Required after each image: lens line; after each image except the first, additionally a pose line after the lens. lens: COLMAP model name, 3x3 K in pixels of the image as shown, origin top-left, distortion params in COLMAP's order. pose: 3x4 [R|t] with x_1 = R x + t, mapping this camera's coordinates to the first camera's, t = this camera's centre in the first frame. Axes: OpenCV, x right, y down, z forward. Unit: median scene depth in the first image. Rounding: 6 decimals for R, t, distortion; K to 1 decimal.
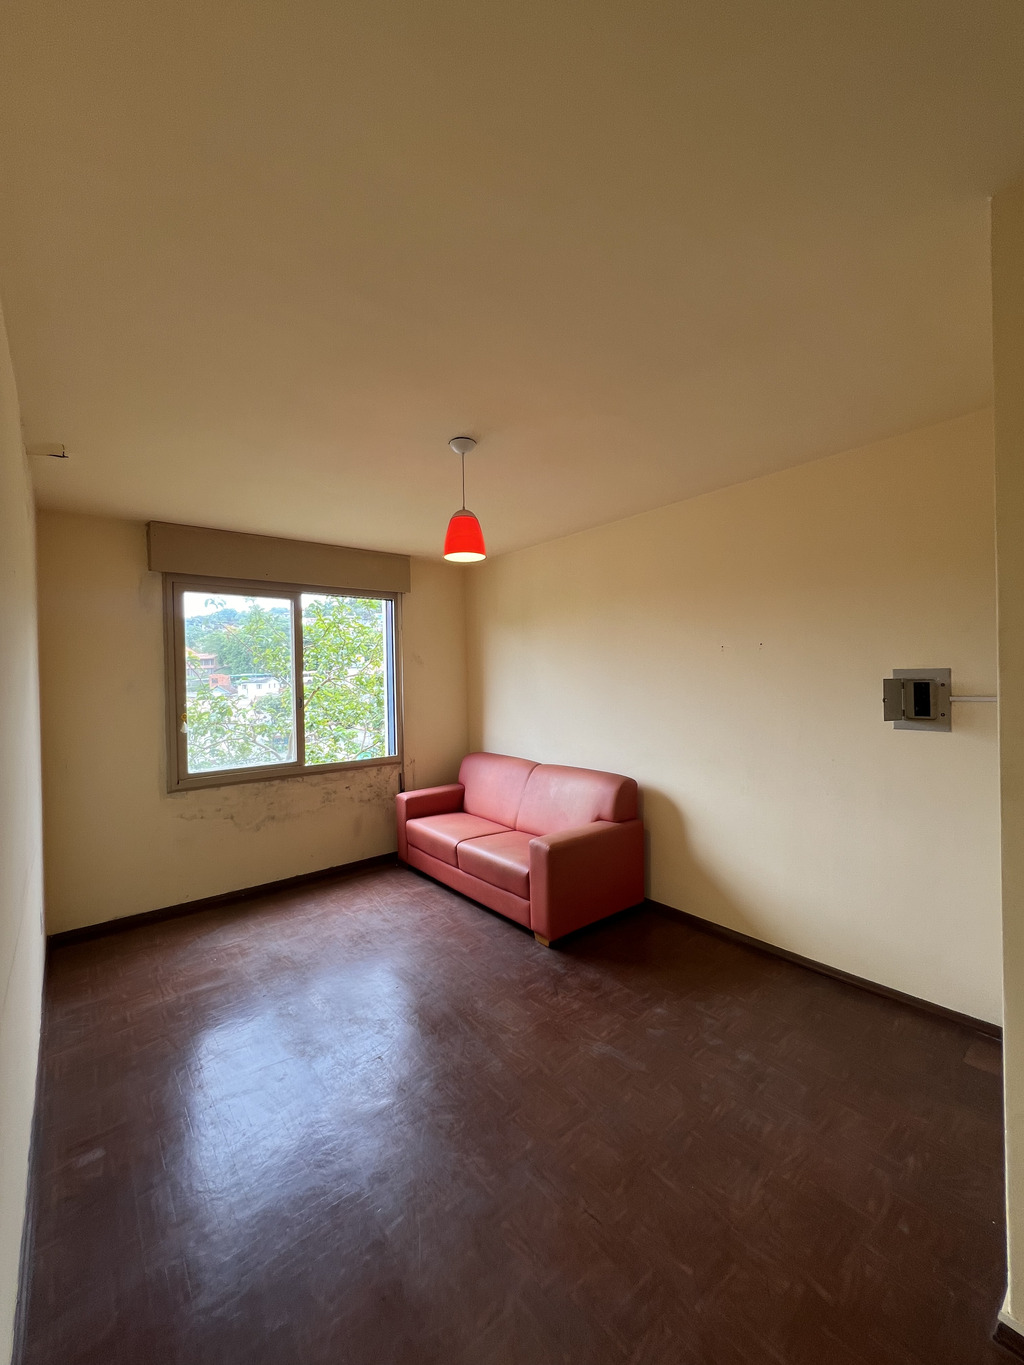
lens RADIAL K [[549.3, 0, 512.3], [0, 549.3, 679.6], [0, 0, 1]] dist [-0.000416, 0.000315]
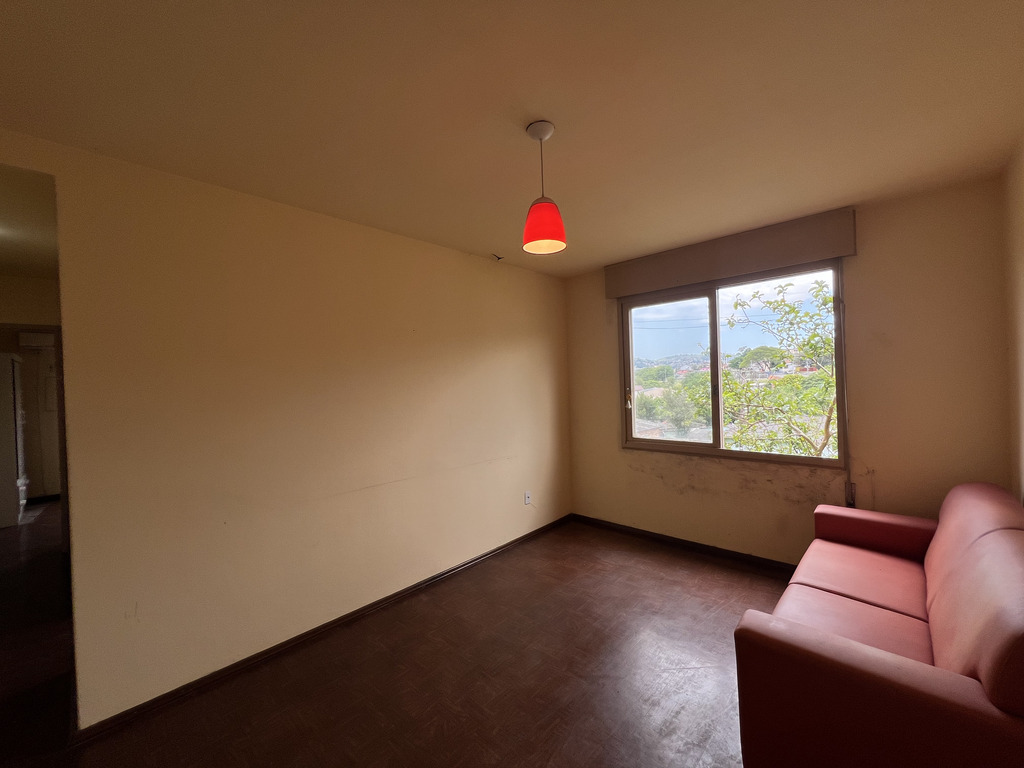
lens RADIAL K [[412.1, 0, 510.1], [0, 412.1, 383.2], [0, 0, 1]] dist [-0.000416, 0.000315]
pose [[0.129508, 0.022737, -0.991318, 0.376093], [0.025577, 0.999328, 0.026262, -0.003219], [0.991248, -0.028756, 0.128840, 0.505126]]
